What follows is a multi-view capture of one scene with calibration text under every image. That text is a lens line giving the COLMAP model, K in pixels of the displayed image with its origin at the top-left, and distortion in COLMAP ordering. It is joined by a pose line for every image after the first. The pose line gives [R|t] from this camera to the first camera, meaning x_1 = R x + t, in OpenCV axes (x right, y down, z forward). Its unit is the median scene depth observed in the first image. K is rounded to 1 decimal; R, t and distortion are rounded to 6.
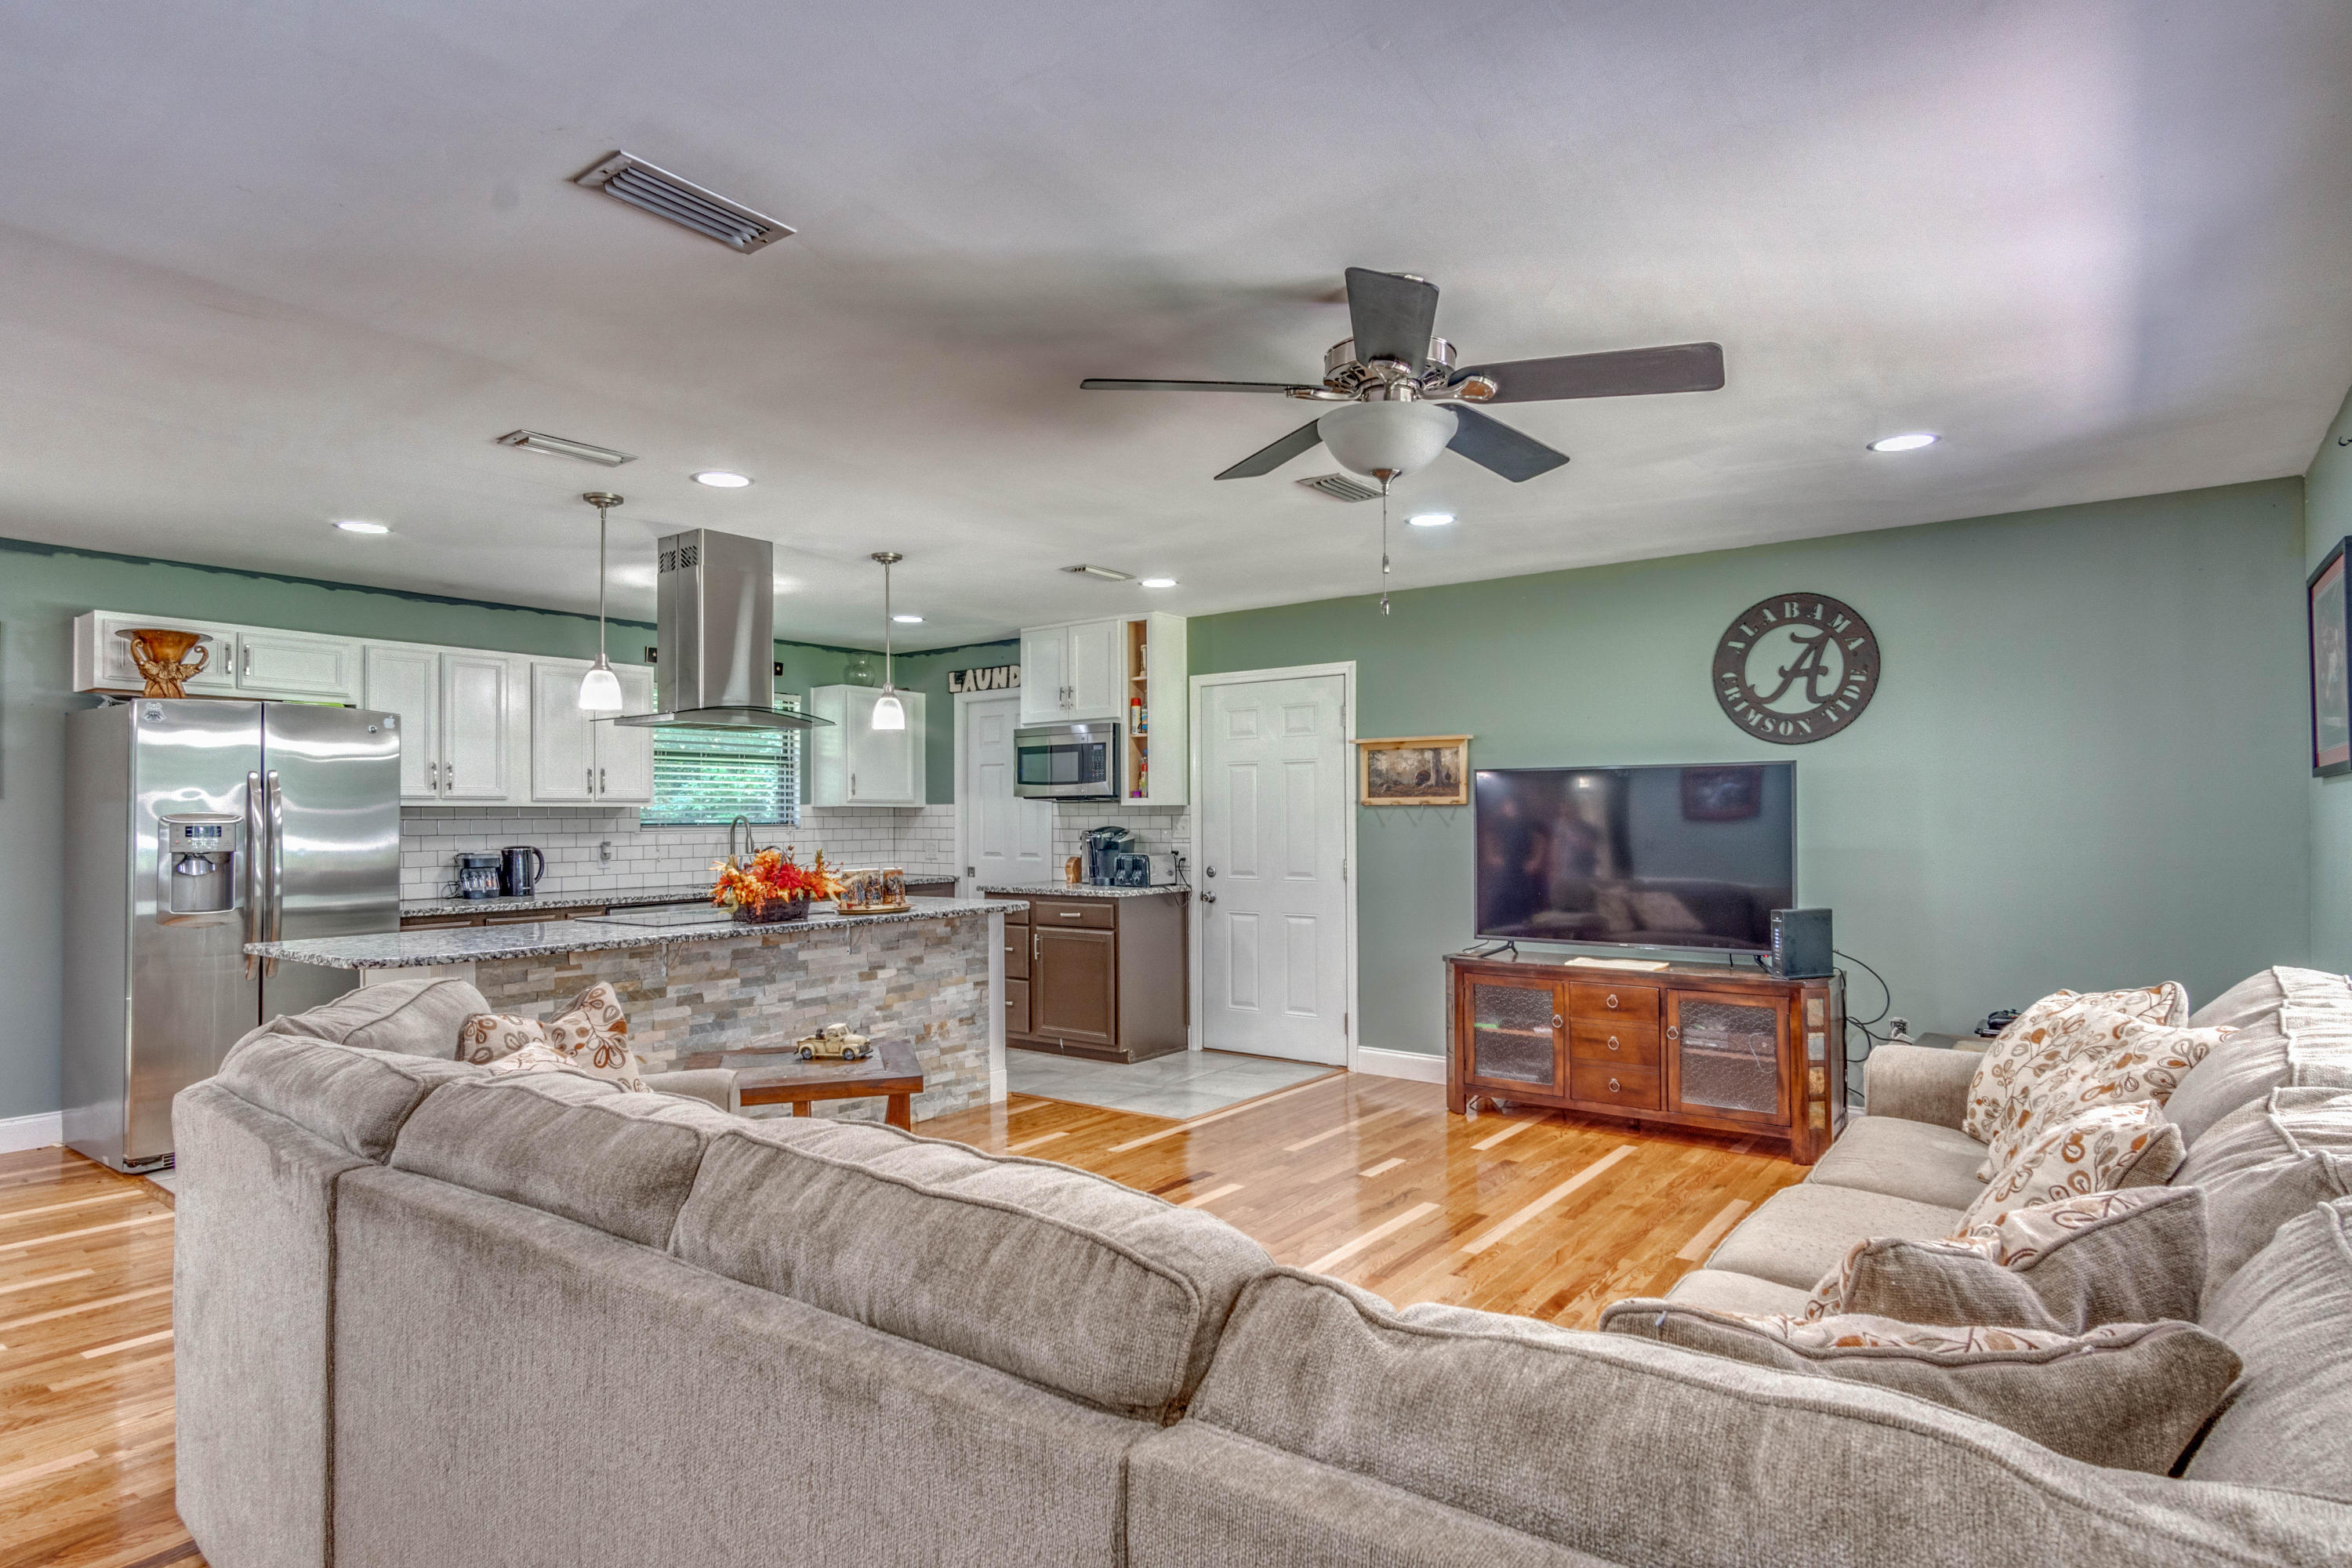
lens RADIAL K [[1245.0, 0, 1170.6], [0, 1245.0, 811.2], [0, 0, 1]] dist [0.002835, 0.001654]
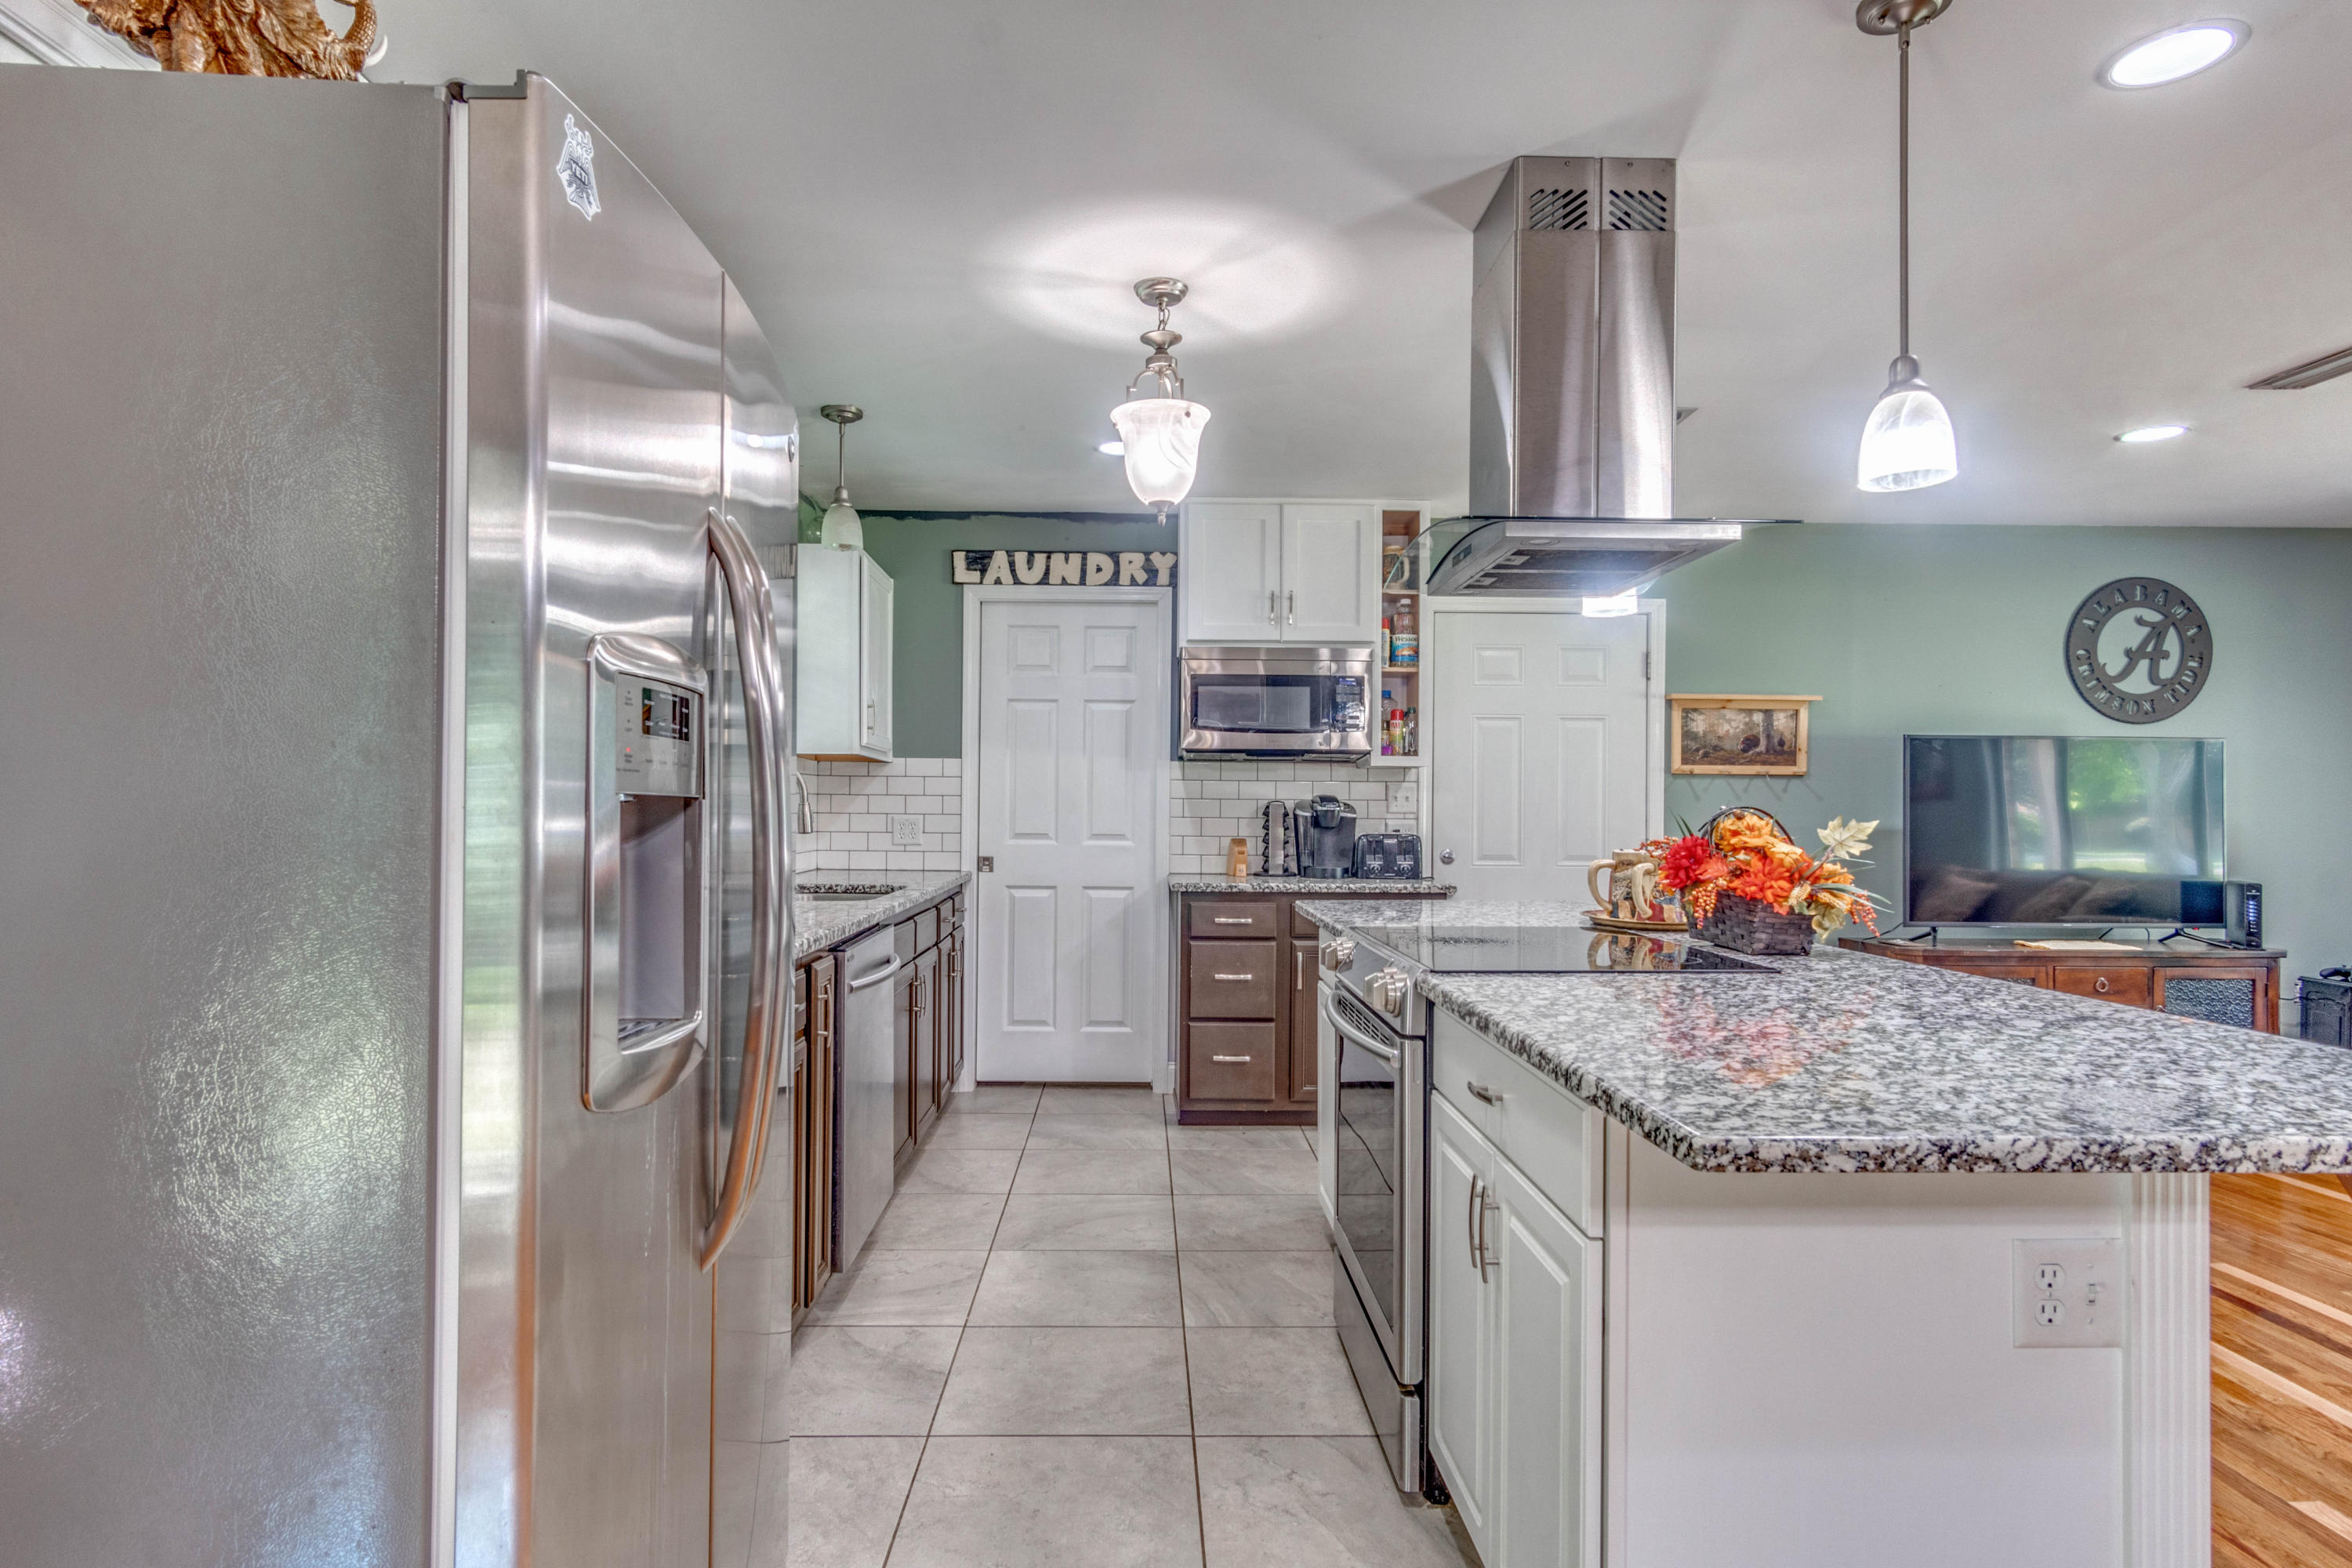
lens RADIAL K [[1273.0, 0, 1175.6], [0, 1273.0, 818.0], [0, 0, 1]] dist [0.012073, 0.000368]
pose [[0.777871, 0.008224, 0.628370, -0.649803], [-0.015404, 0.999863, 0.005983, 0.025249], [-0.628235, -0.014334, 0.777891, 0.552525]]
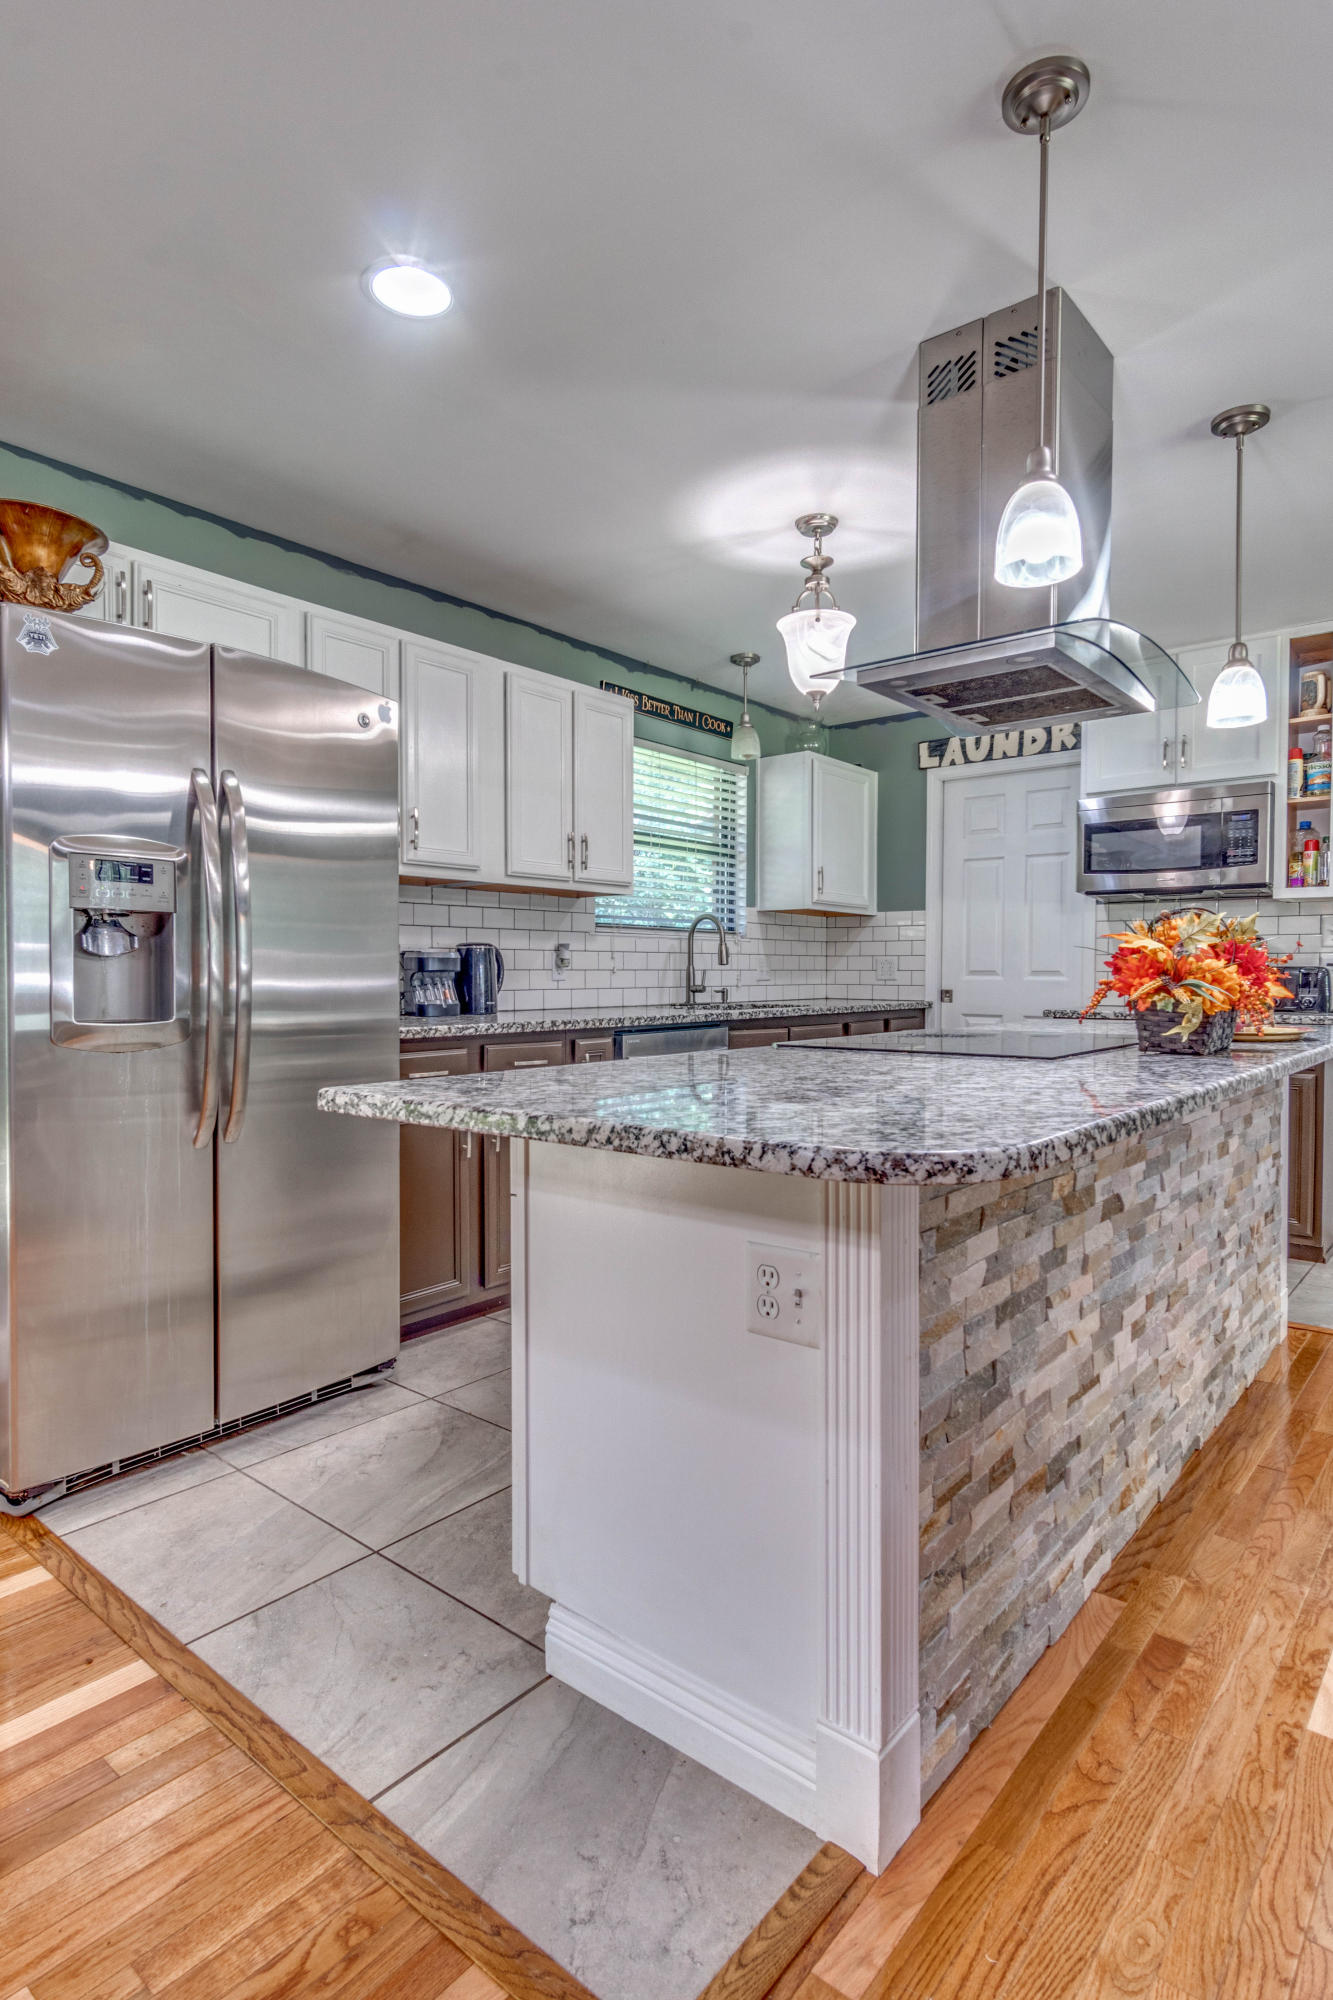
lens RADIAL K [[1076.4, 0, 706.8], [0, 1076.4, 1000.2], [0, 0, 1]] dist [0.017642, -0.000339]
pose [[0.999877, 0.008191, -0.013345, -0.395112], [-0.007785, 0.999512, 0.030236, 0.041662], [0.013586, -0.030128, 0.999454, 0.408470]]
